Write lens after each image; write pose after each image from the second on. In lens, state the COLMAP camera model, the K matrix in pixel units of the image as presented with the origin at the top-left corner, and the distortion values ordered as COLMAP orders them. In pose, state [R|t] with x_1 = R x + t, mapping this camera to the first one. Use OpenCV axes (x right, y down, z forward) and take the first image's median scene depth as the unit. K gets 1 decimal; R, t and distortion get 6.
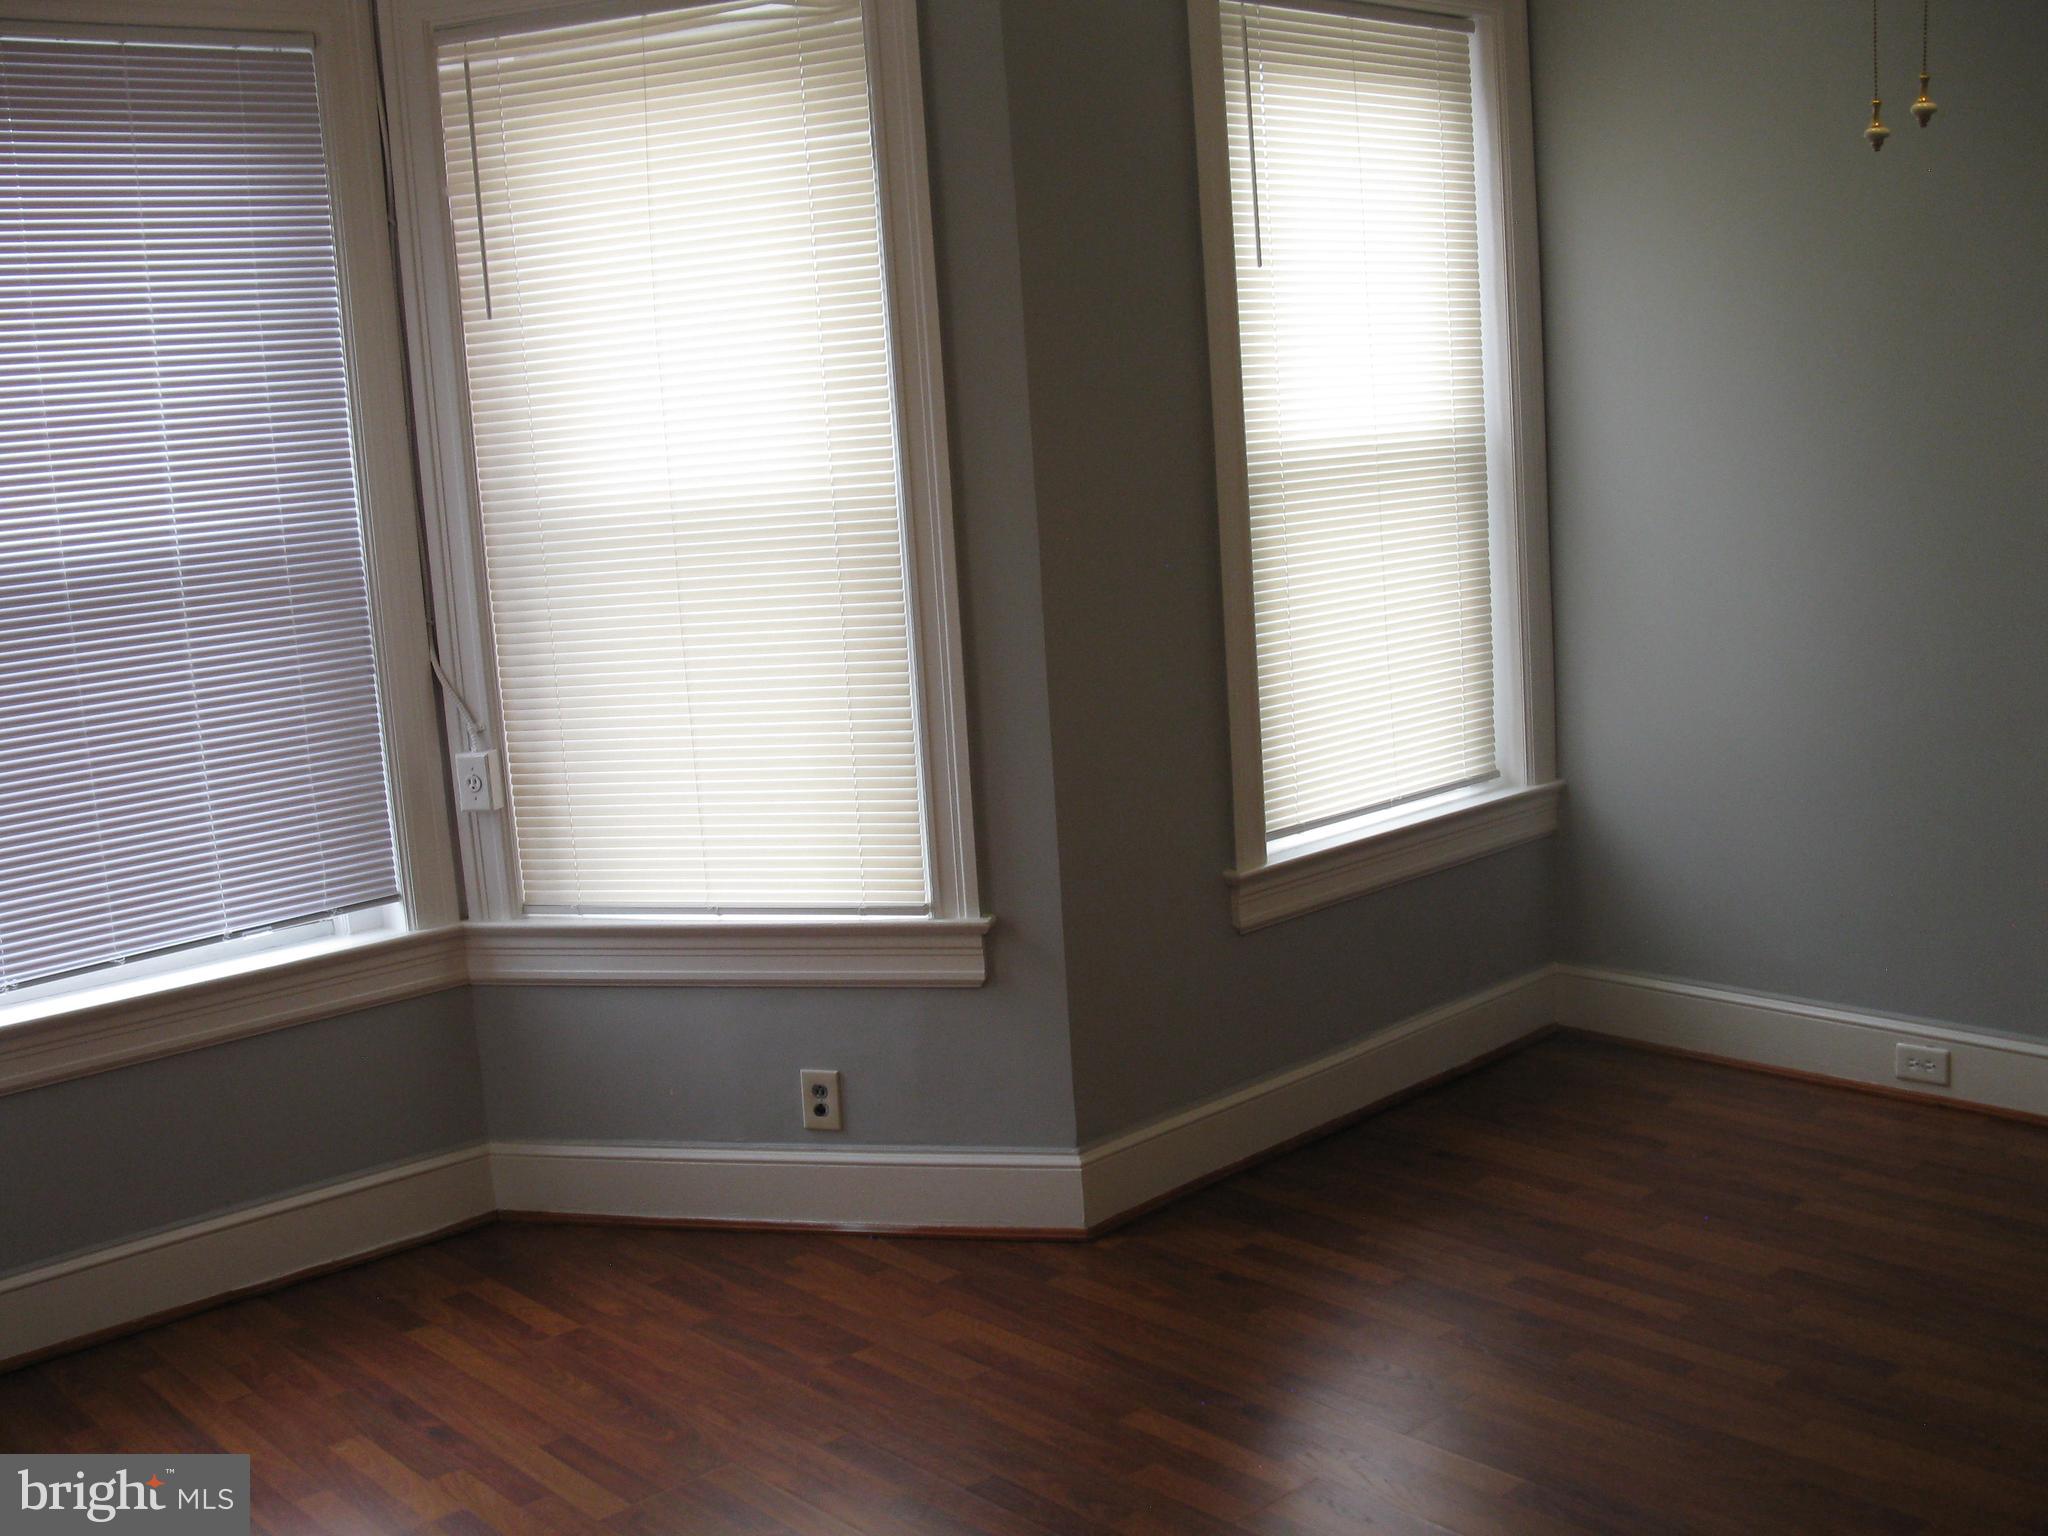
lens RADIAL K [[2177.0, 0, 1024.0], [0, 2177.0, 768.0], [0, 0, 1]] dist [-0.204993, 0.216255]
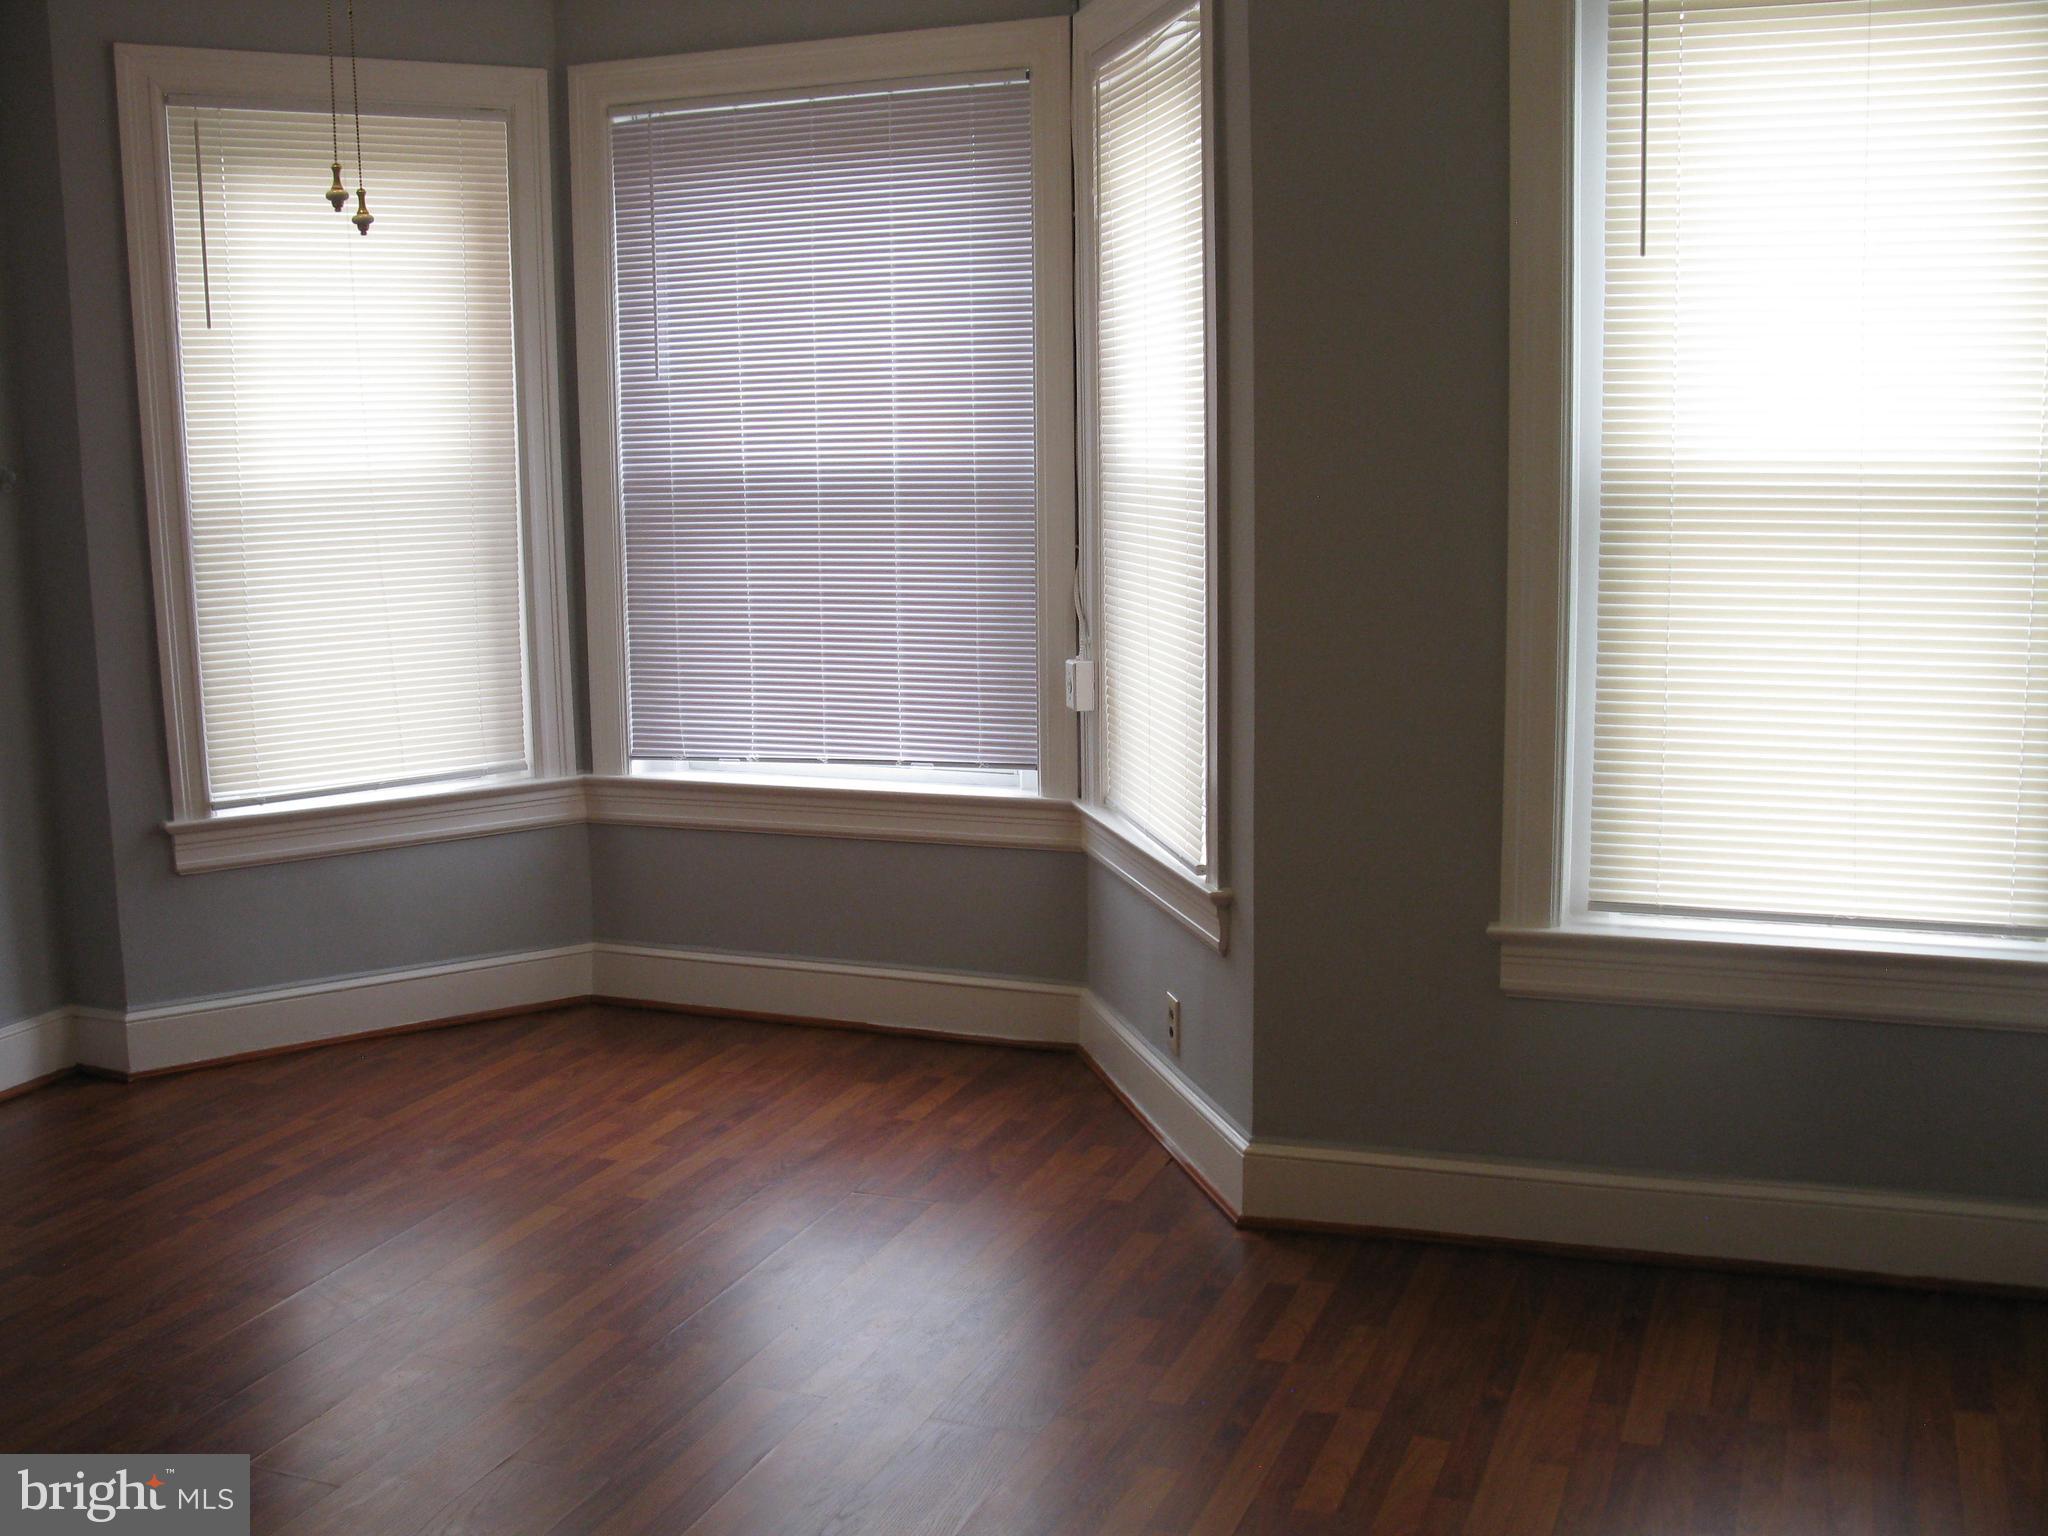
lens RADIAL K [[2177.0, 0, 1024.0], [0, 2177.0, 768.0], [0, 0, 1]] dist [-0.204993, 0.216255]
pose [[0.455375, 0.199881, -0.867572, 0.825298], [-0.159632, 0.977011, 0.141307, -0.119765], [0.875871, 0.074145, 0.476814, 0.415136]]
